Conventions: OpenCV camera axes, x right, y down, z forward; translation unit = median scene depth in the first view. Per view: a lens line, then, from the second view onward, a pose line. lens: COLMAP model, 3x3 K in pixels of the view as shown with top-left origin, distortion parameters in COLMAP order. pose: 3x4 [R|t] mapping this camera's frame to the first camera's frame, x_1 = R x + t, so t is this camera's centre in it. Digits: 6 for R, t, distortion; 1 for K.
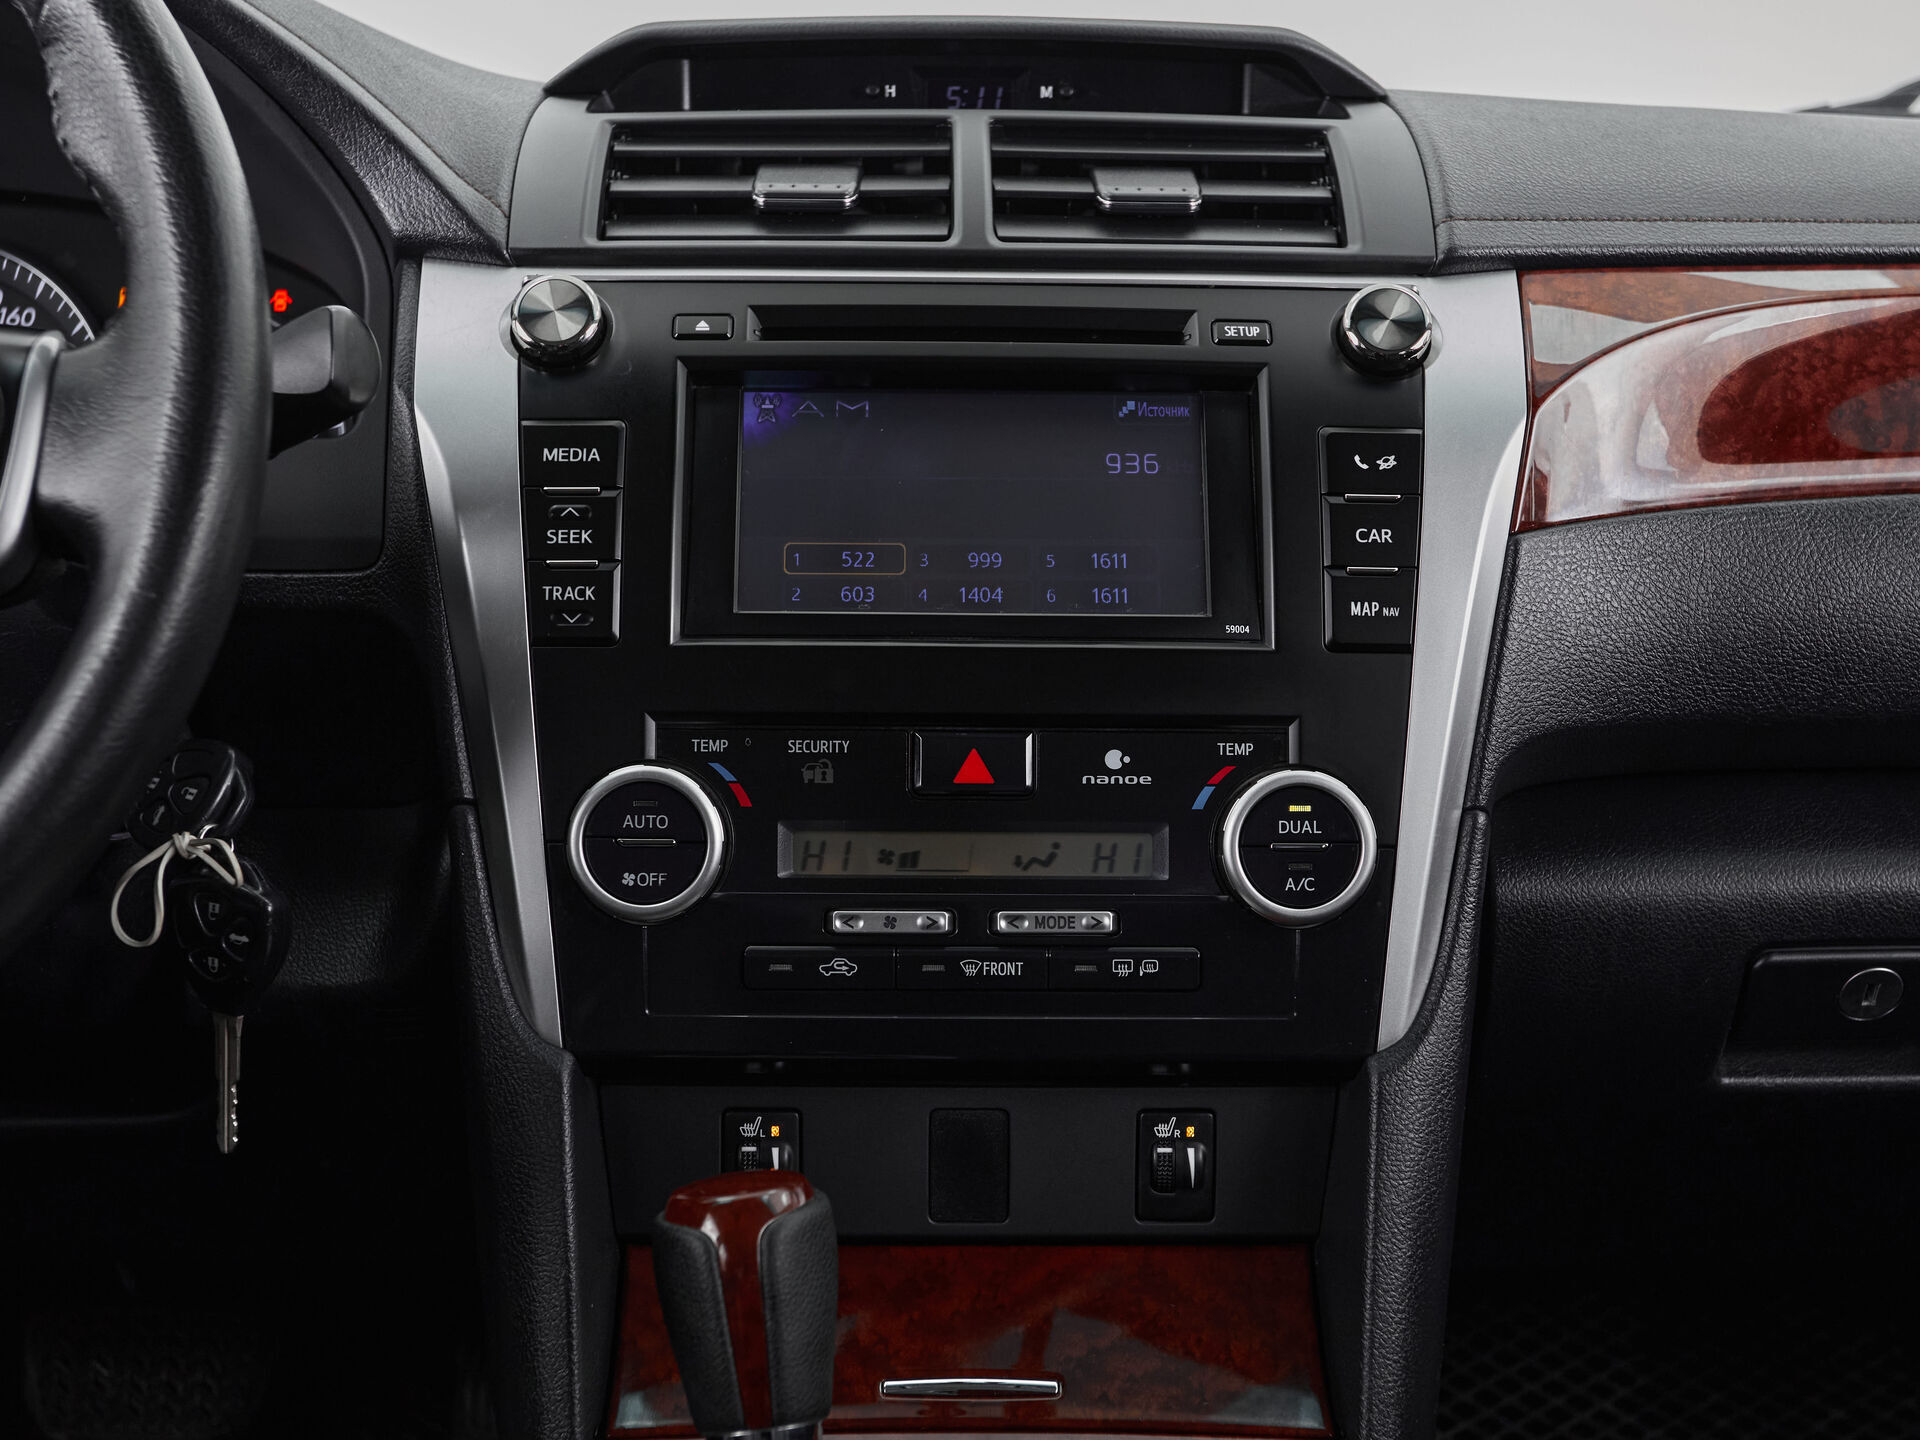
lens RADIAL K [[2561.9, 0, 947.7], [0, 2561.9, 782.5], [0, 0, 1]] dist [0.010554, 0.065284]
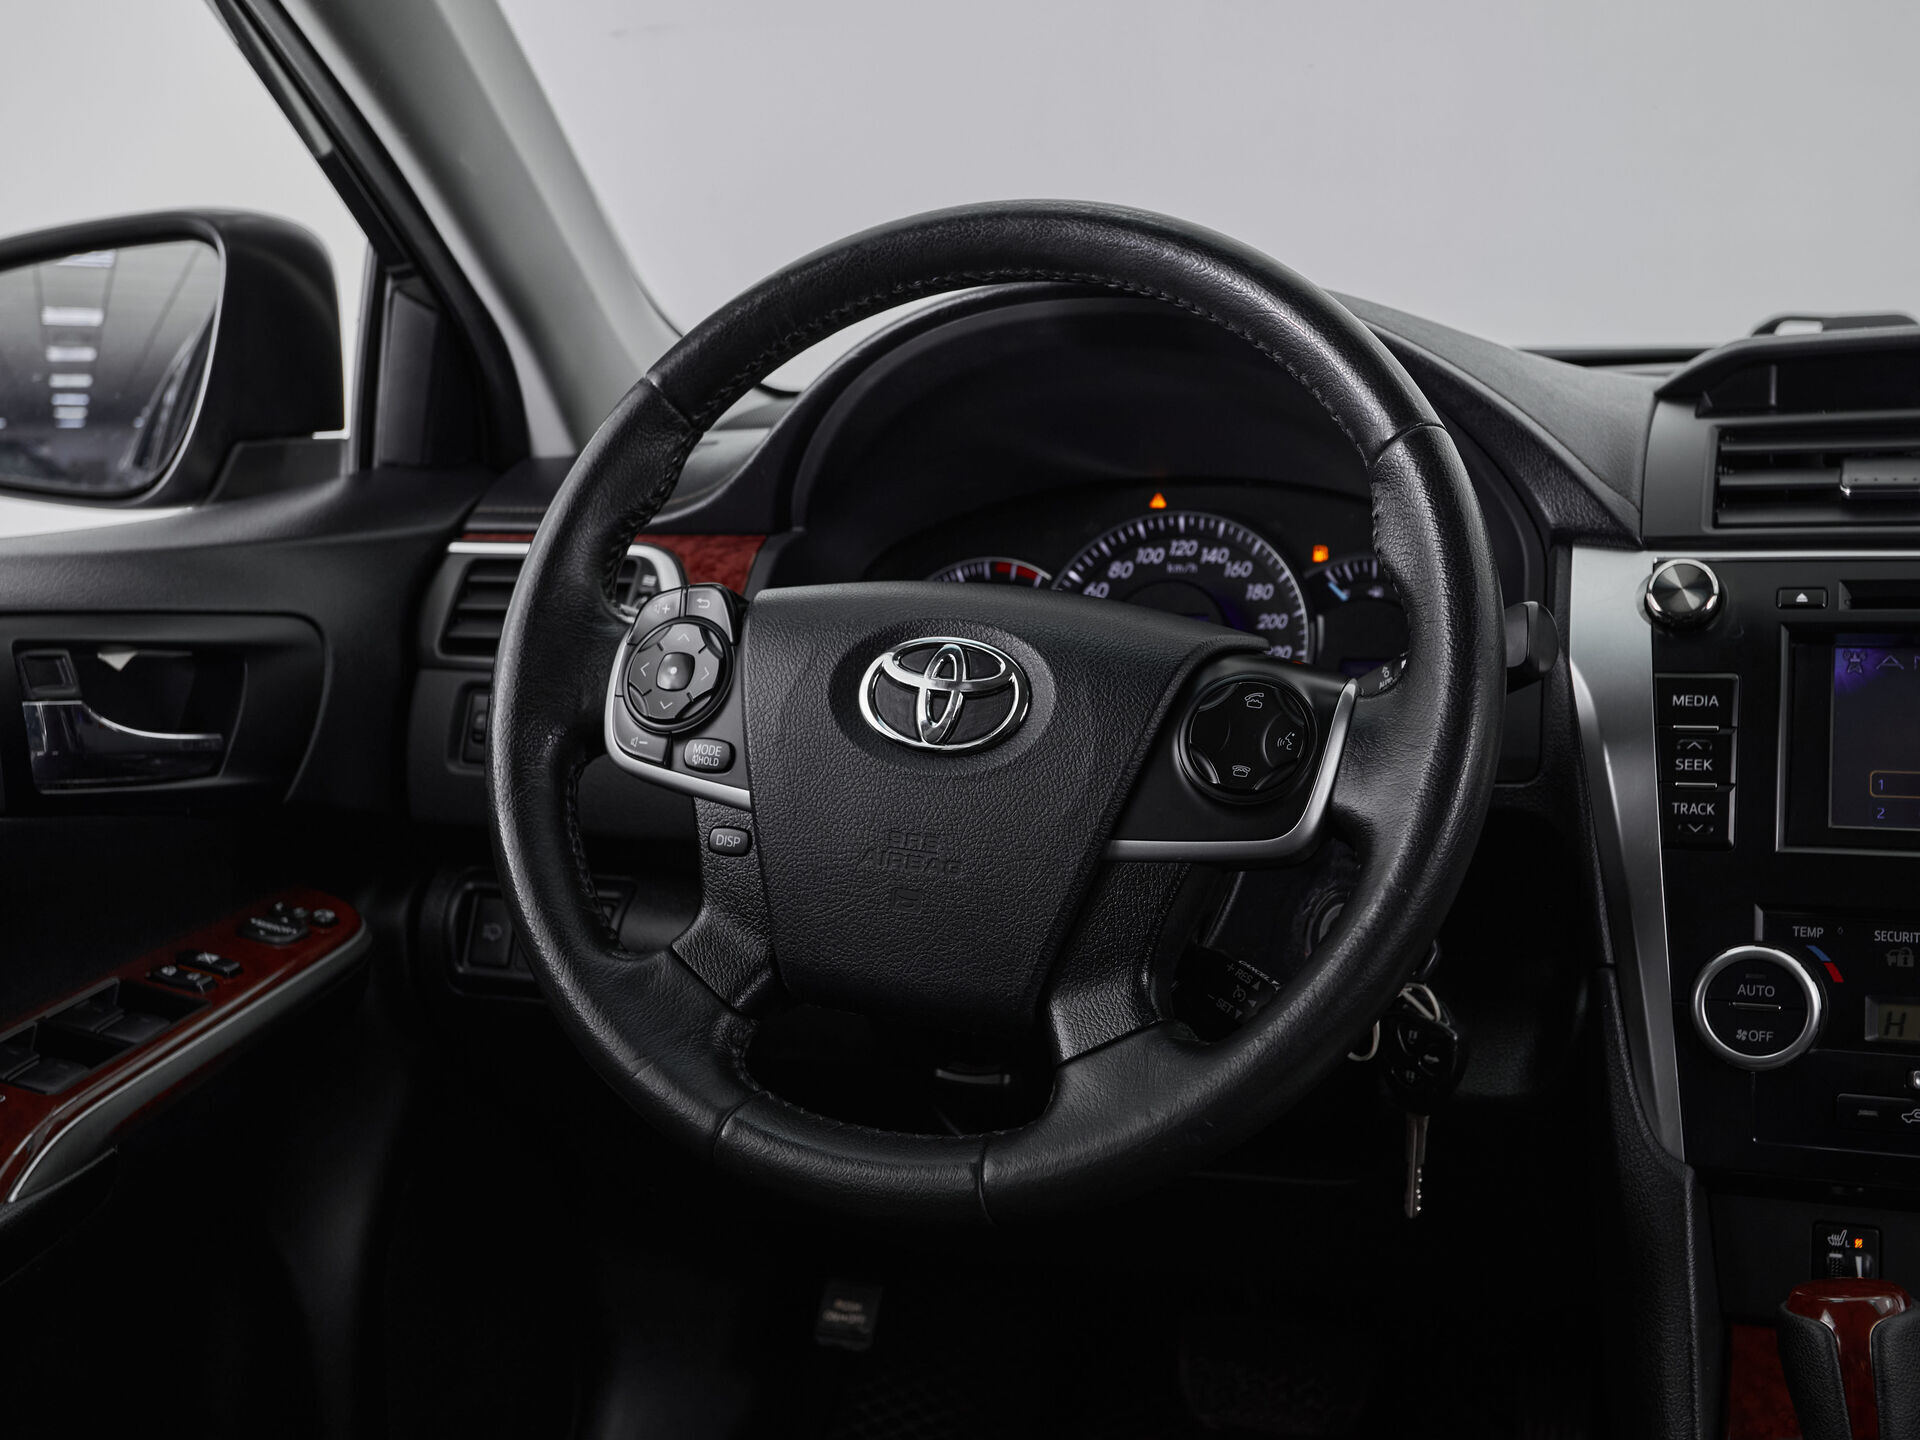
lens RADIAL K [[2426.1, 0, 944.4], [0, 2426.1, 695.7], [0, 0, 1]] dist [0.010213, 0.104732]
pose [[0.932333, 0.011902, -0.361404, -0.056770], [-0.032385, 0.998190, -0.050671, -0.055937], [0.360147, 0.058947, 0.931031, -0.284420]]
